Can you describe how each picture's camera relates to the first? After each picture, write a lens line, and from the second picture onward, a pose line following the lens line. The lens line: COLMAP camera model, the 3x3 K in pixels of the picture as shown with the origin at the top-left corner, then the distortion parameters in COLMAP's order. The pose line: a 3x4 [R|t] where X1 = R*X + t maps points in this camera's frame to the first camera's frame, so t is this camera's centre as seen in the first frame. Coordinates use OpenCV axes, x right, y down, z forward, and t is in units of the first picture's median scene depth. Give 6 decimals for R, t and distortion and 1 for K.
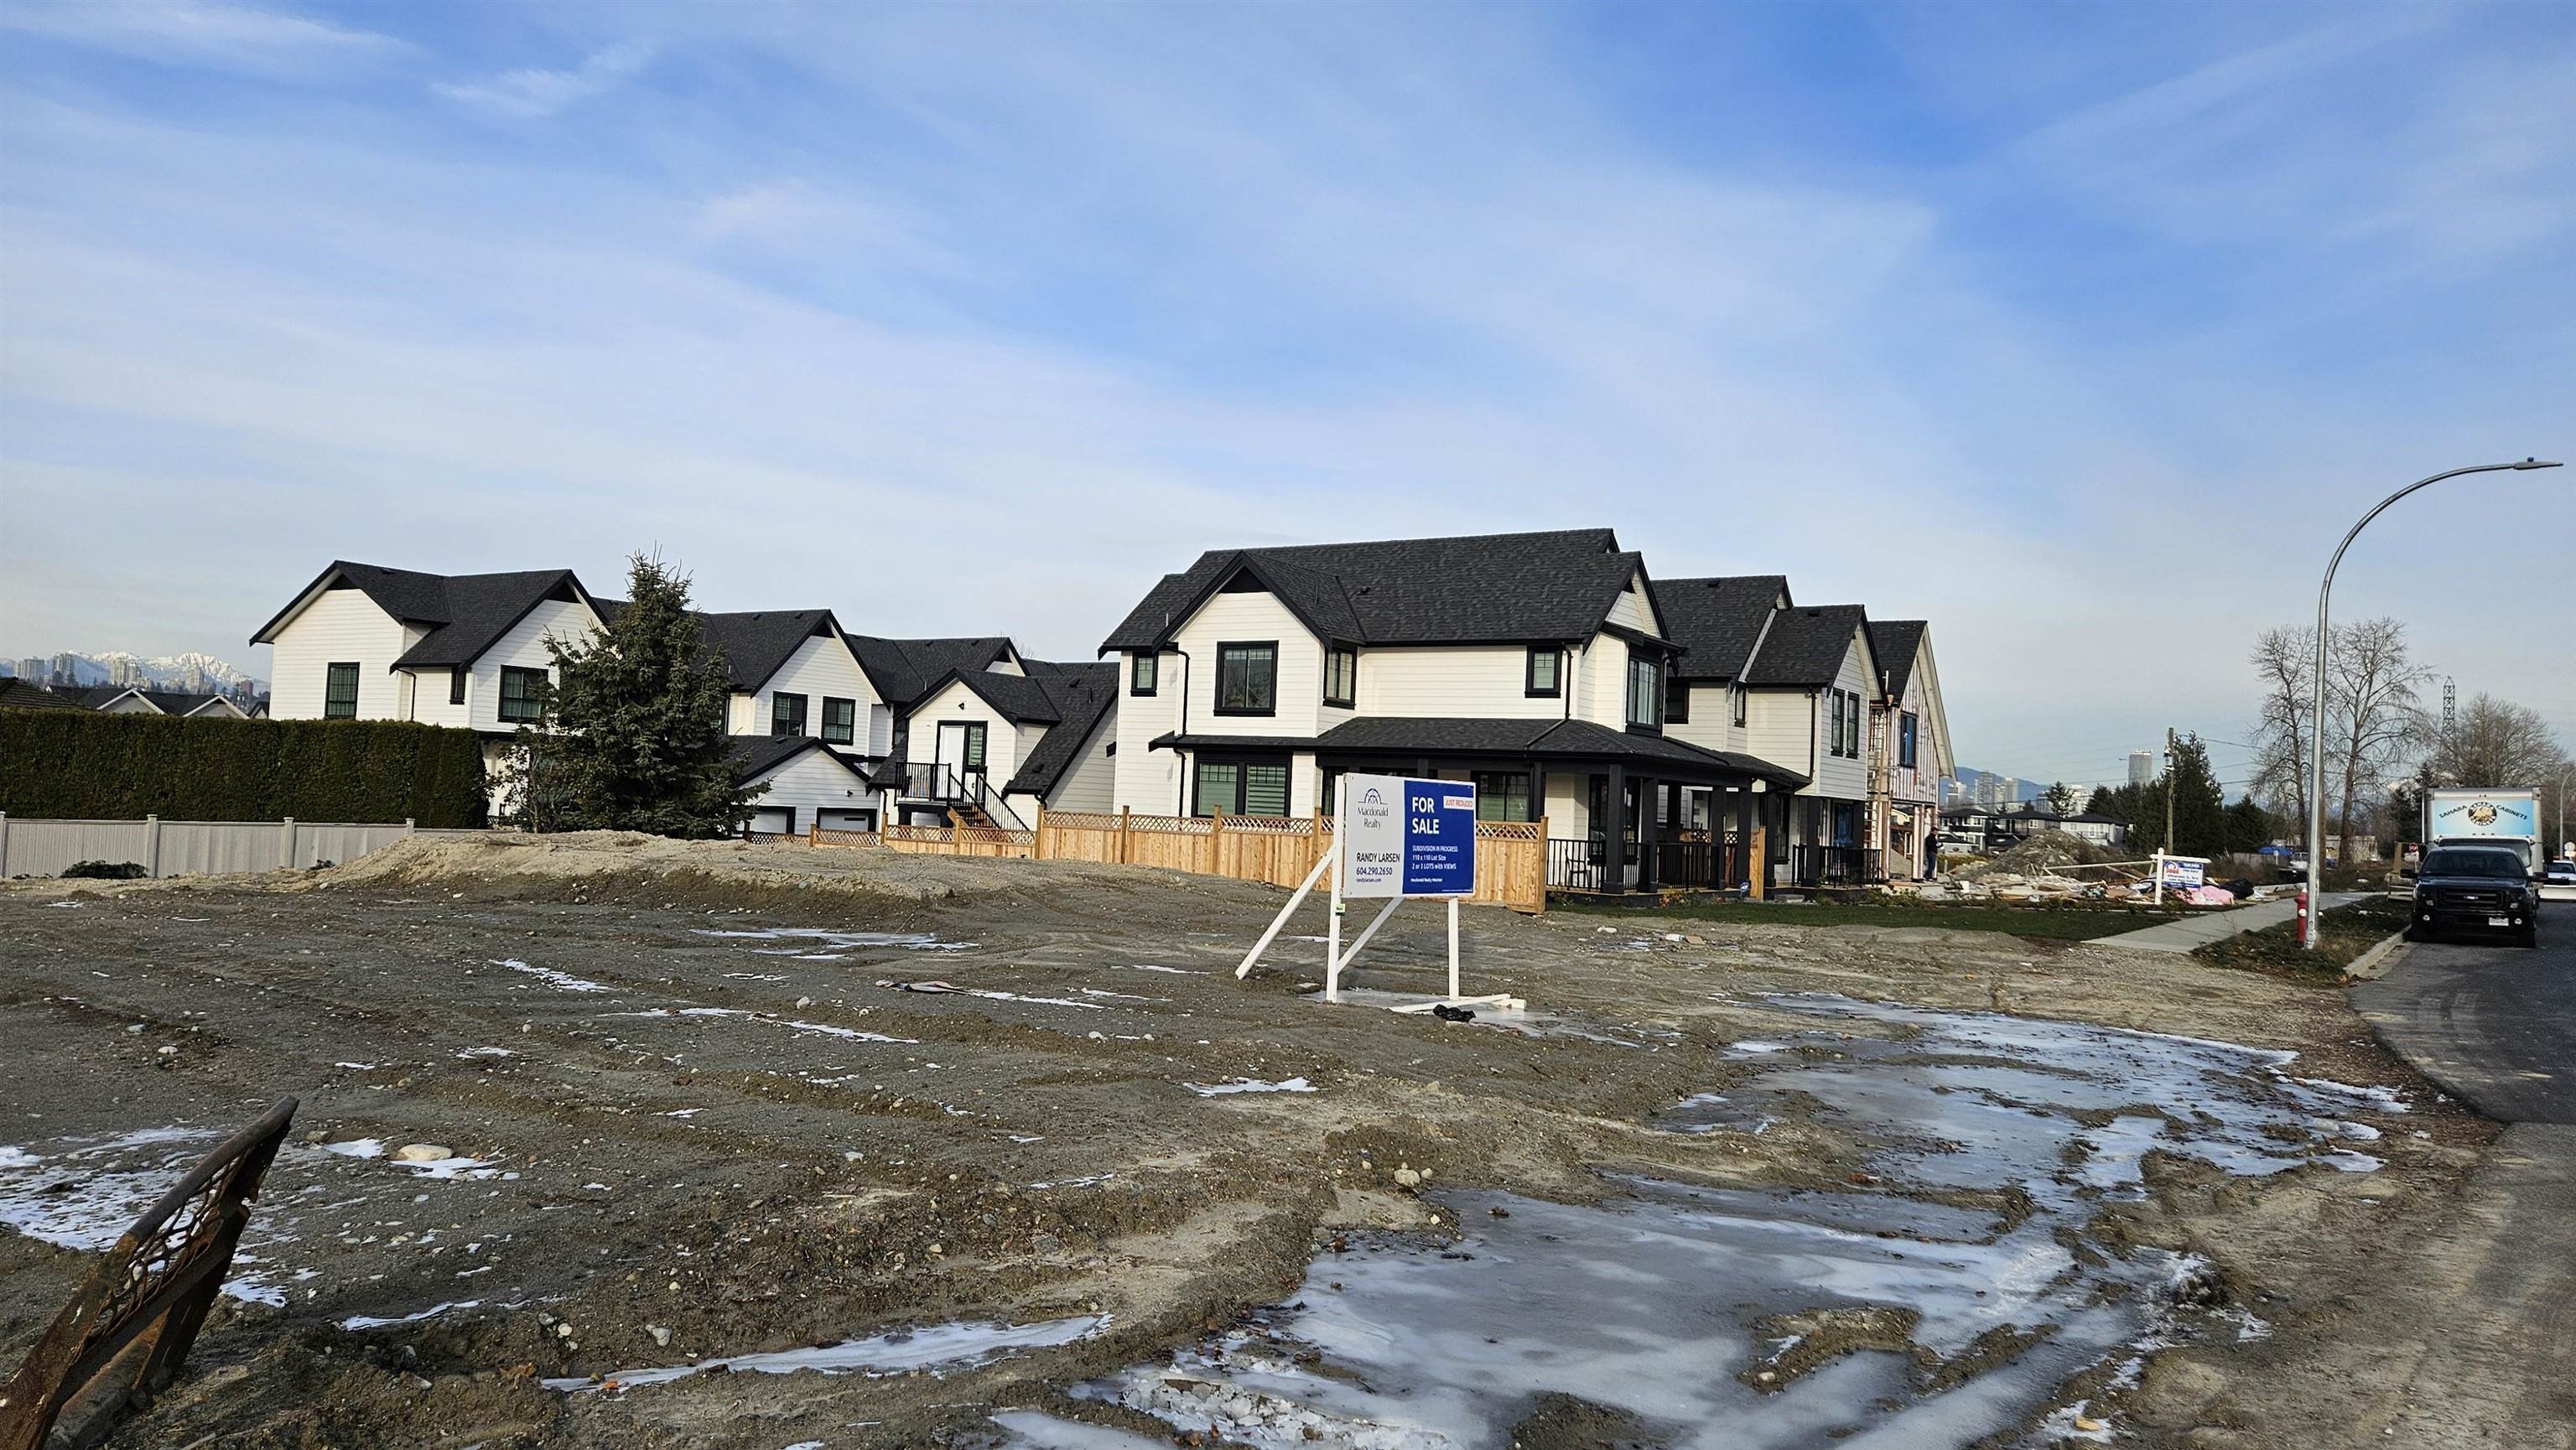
lens RADIAL K [[1778.3, 0, 1237.9], [0, 1778.3, 718.7], [0, 0, 1]] dist [0.116895, -0.107683]
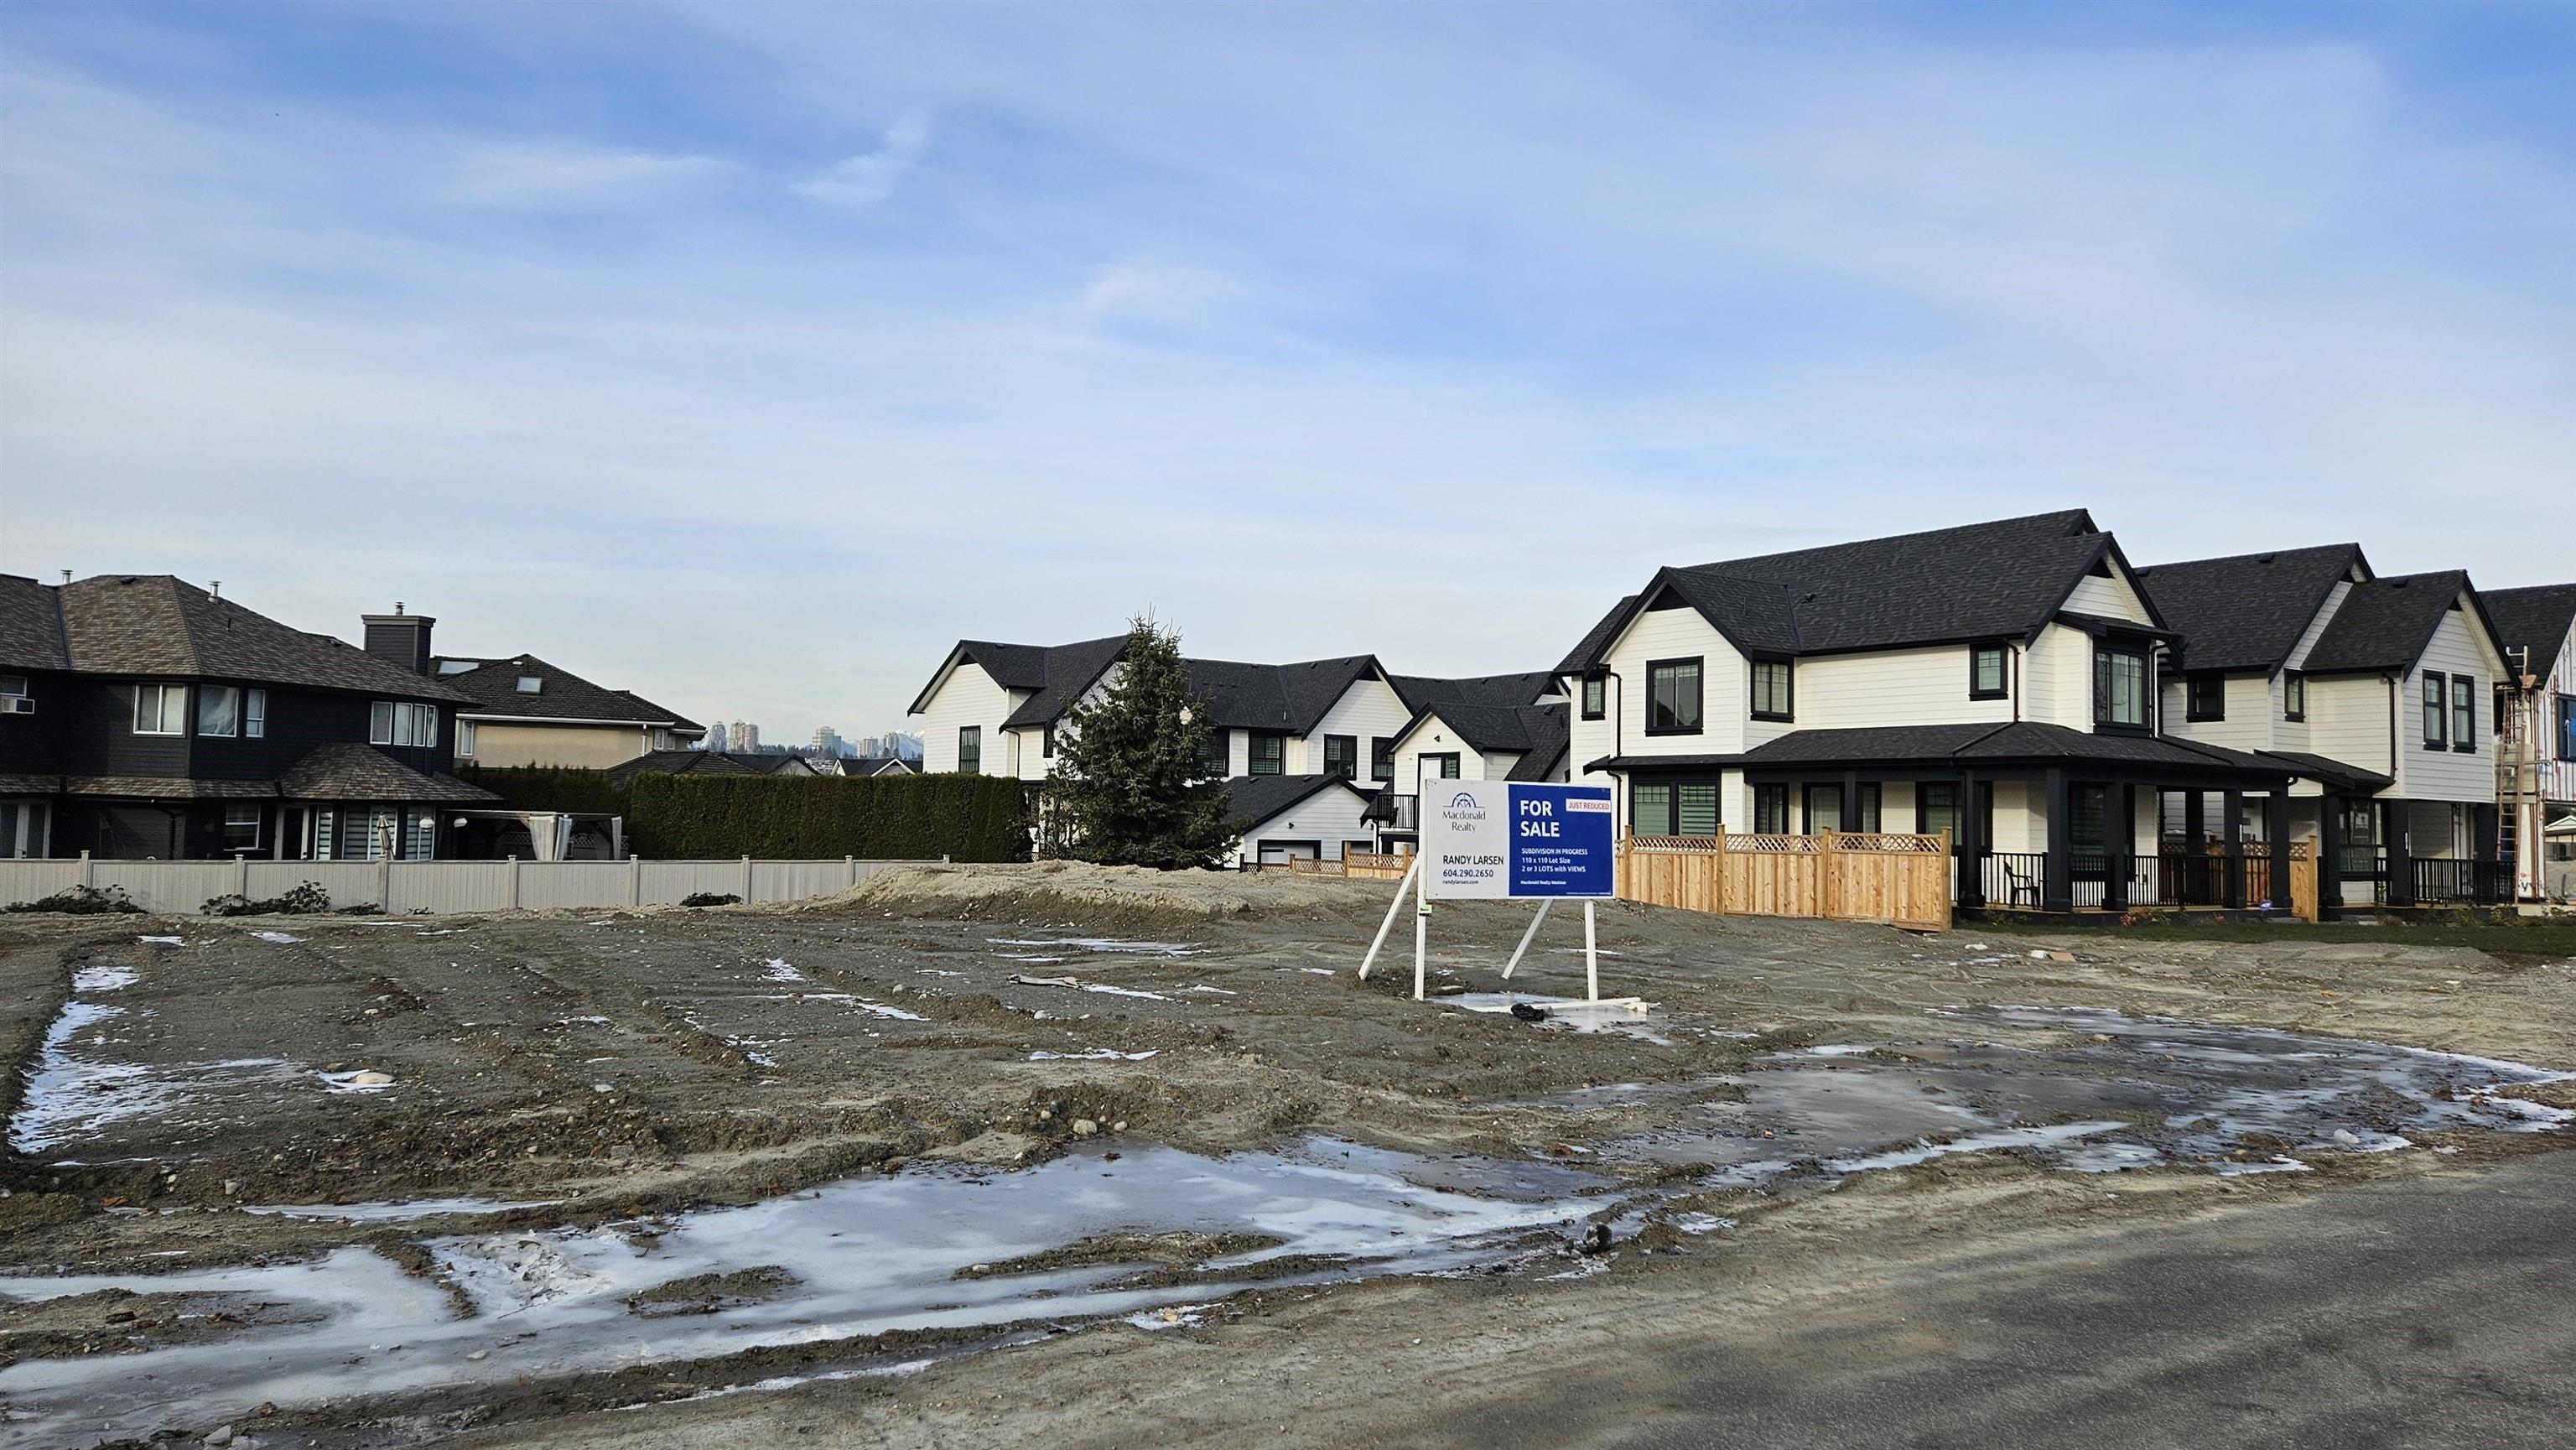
lens RADIAL K [[1782.4, 0, 1288.0], [0, 1782.4, 725.0], [0, 0, 1]] dist [0.088624, -0.000502]
pose [[0.930412, -0.048330, -0.363314, 0.161397], [0.041308, 0.998780, -0.027077, 0.010775], [0.364179, 0.010185, 0.931273, 0.002414]]
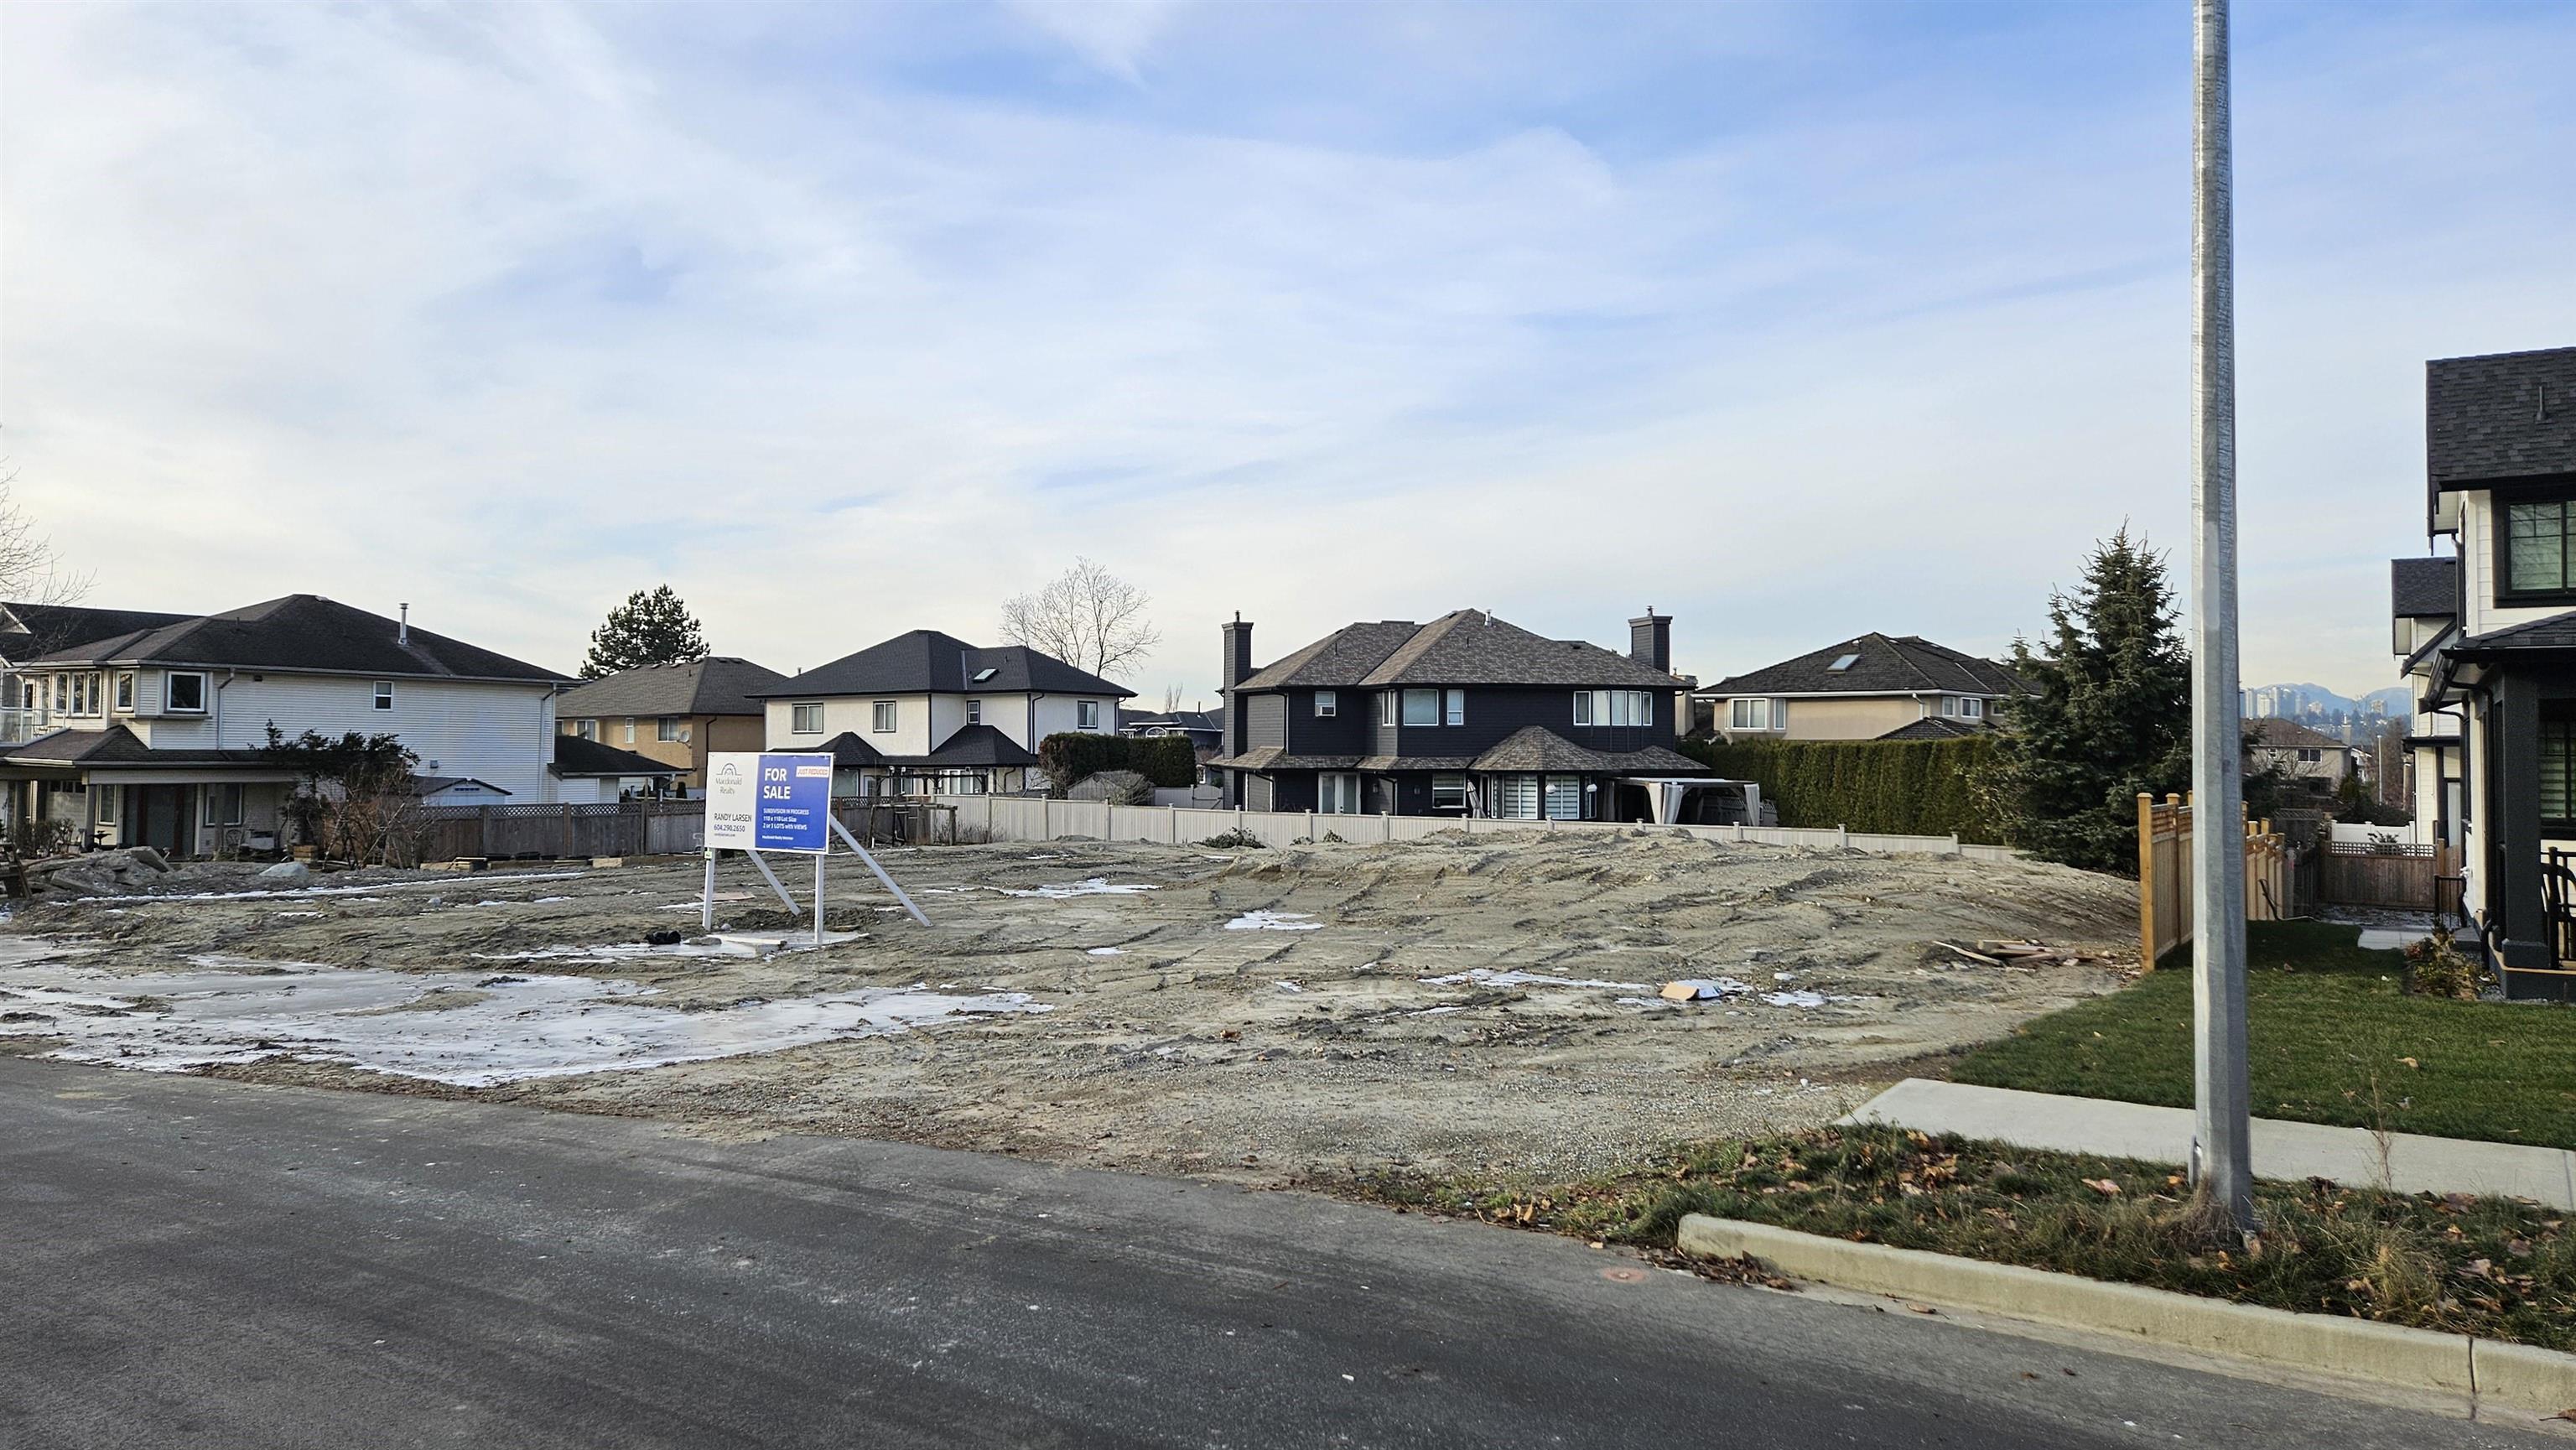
lens RADIAL K [[1778.3, 0, 1237.9], [0, 1778.3, 718.7], [0, 0, 1]] dist [0.116895, -0.107683]
pose [[0.015392, -0.069381, -0.997472, 0.614822], [0.040558, 0.996812, -0.068709, 0.049827], [0.999059, -0.039398, 0.018157, 0.605807]]
